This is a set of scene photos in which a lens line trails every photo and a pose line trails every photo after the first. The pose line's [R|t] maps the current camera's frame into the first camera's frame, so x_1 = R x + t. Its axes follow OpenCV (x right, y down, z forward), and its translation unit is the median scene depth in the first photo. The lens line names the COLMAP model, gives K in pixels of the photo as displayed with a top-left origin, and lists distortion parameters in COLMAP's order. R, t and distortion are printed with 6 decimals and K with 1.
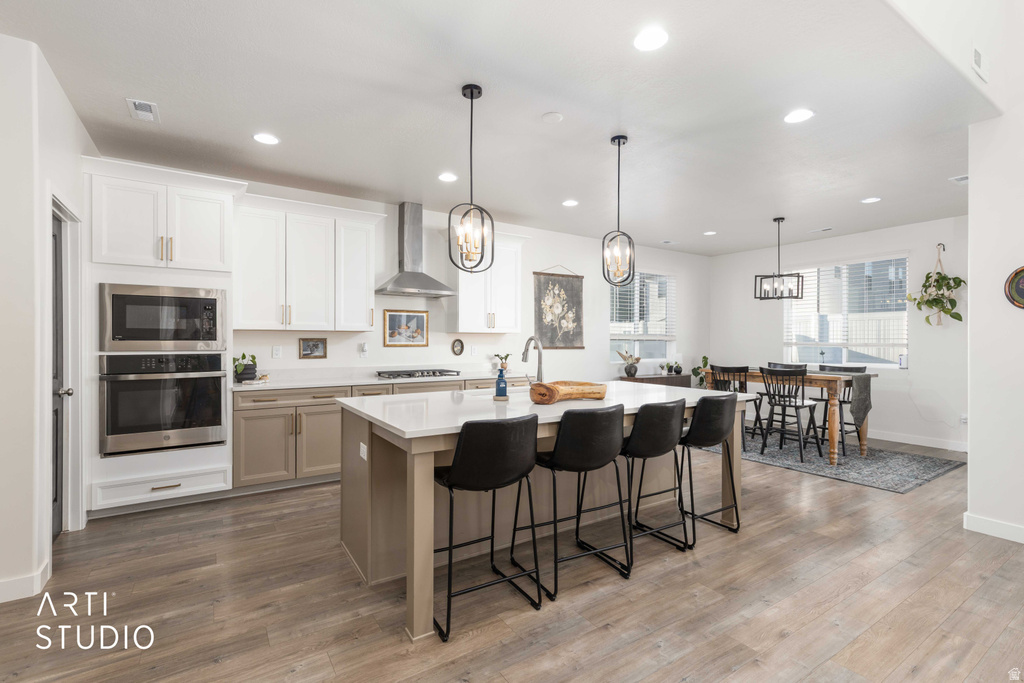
lens RADIAL K [[463.7, 0, 514.1], [0, 463.7, 341.3], [0, 0, 1]] dist [0.002039, 0.000484]
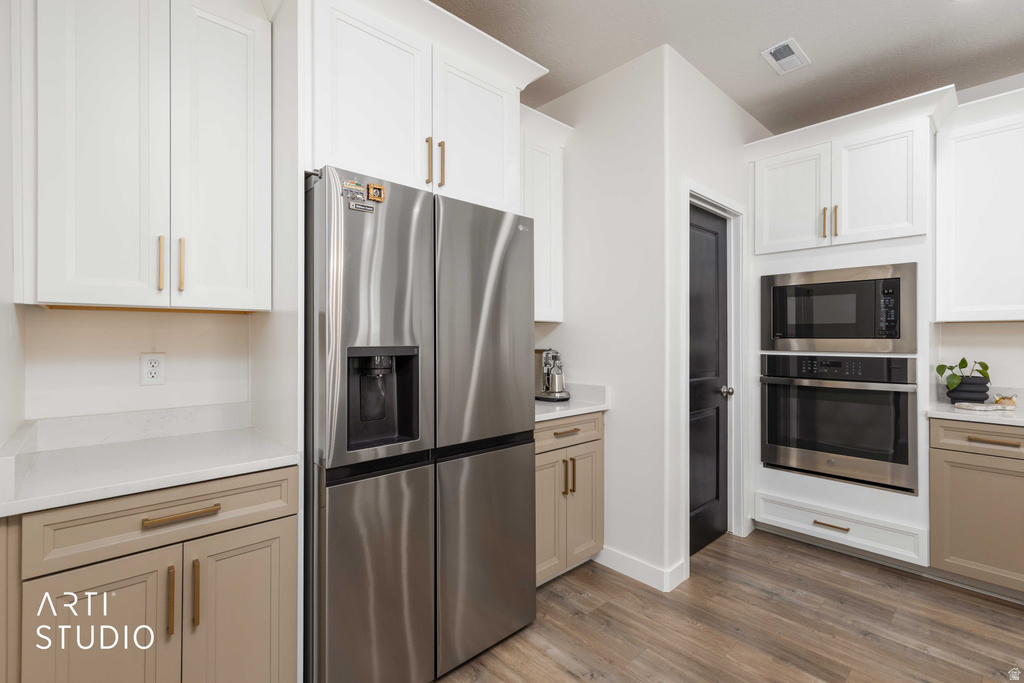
lens RADIAL K [[462.2, 0, 508.6], [0, 462.2, 334.6], [0, 0, 1]] dist [-0.000123, 0.000590]
pose [[0.155631, -0.007057, -0.987790, -0.048028], [-0.002704, 0.999968, -0.007570, -0.000700], [0.987812, 0.003849, 0.155607, 0.262008]]
